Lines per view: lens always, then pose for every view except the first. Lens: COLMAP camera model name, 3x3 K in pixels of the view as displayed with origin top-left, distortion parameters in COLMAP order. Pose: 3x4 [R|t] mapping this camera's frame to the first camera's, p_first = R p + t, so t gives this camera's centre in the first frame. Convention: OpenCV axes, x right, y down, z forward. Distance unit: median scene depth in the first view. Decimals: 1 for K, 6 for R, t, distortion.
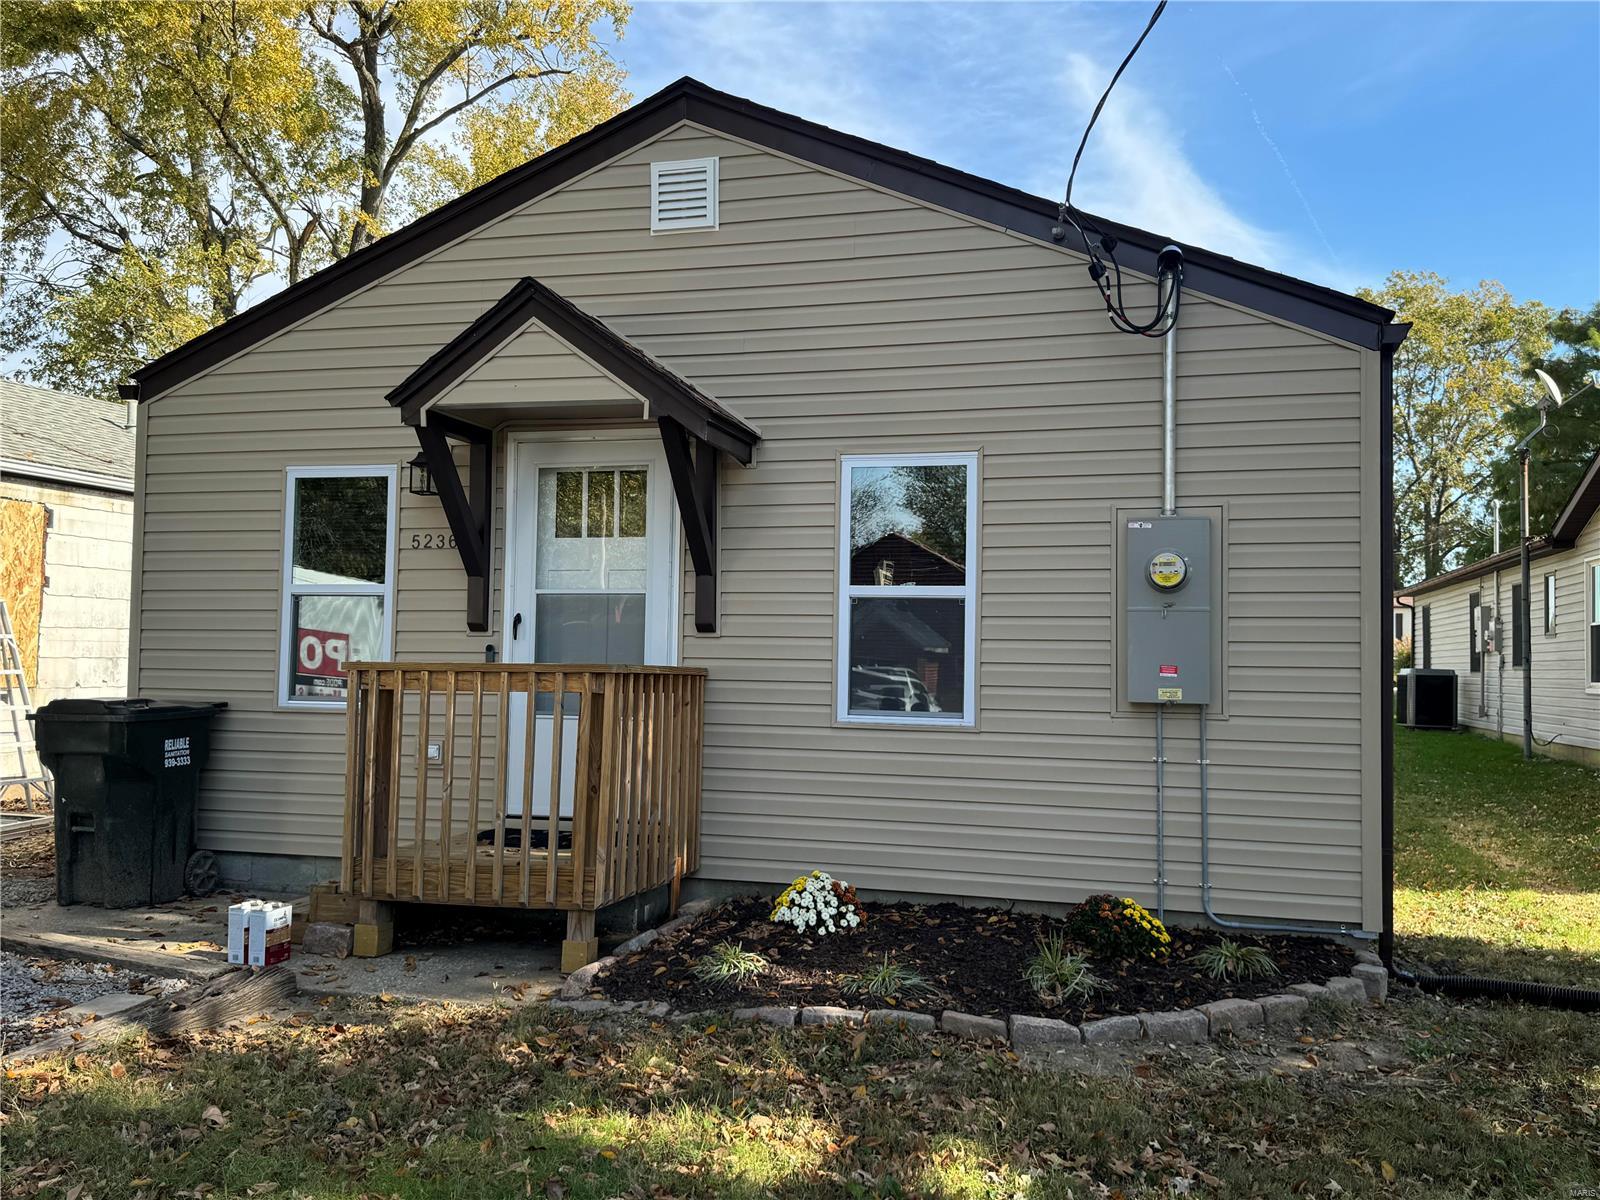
lens RADIAL K [[1392.5, 0, 800.0], [0, 1392.5, 584.3], [0, 0, 1]] dist [0.045712, -0.001981]
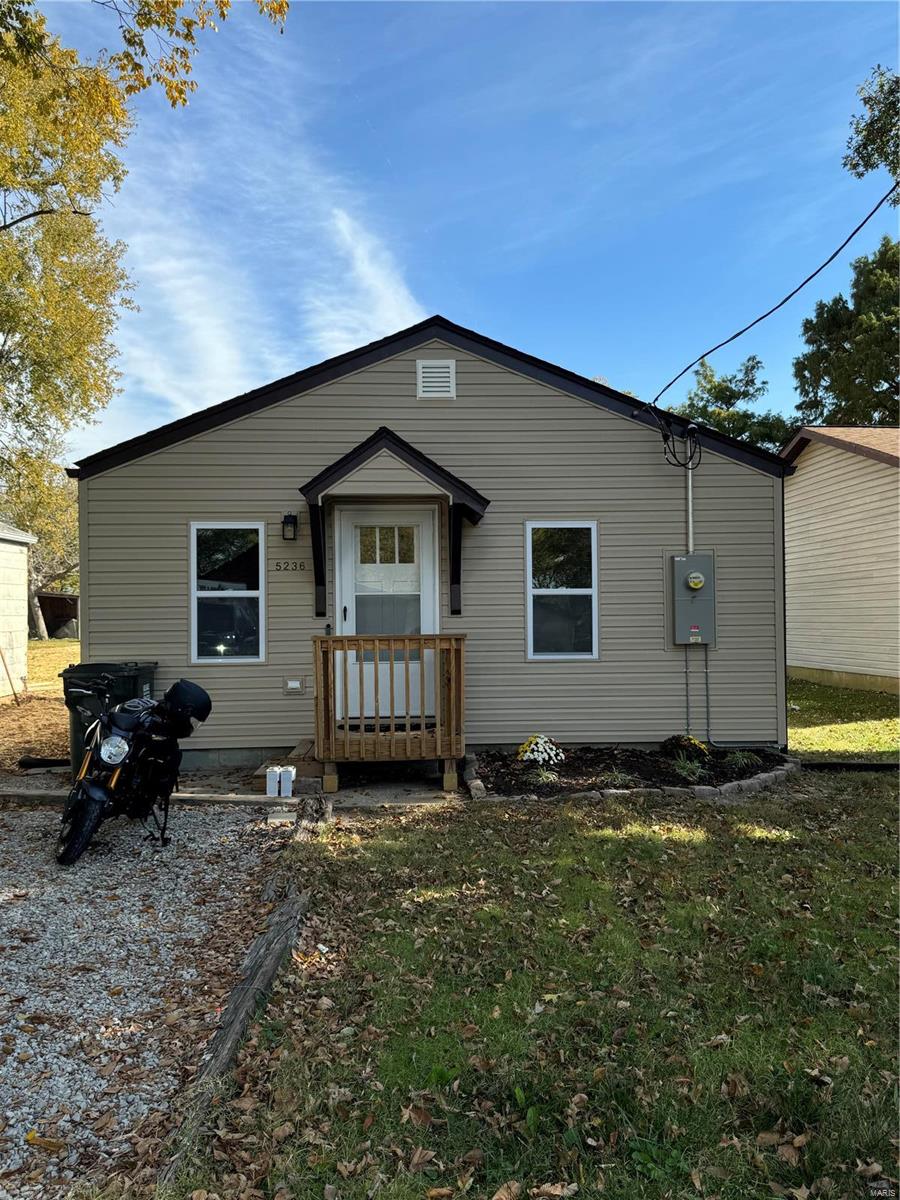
lens RADIAL K [[939.7, 0, 450.0], [0, 939.7, 600.0], [0, 0, 1]] dist [-0.007153, -0.006325]
pose [[0.951696, -0.020340, 0.306368, -0.480954], [0.008699, 0.999189, 0.039312, -0.036562], [-0.306920, -0.034748, 0.951101, -0.212549]]
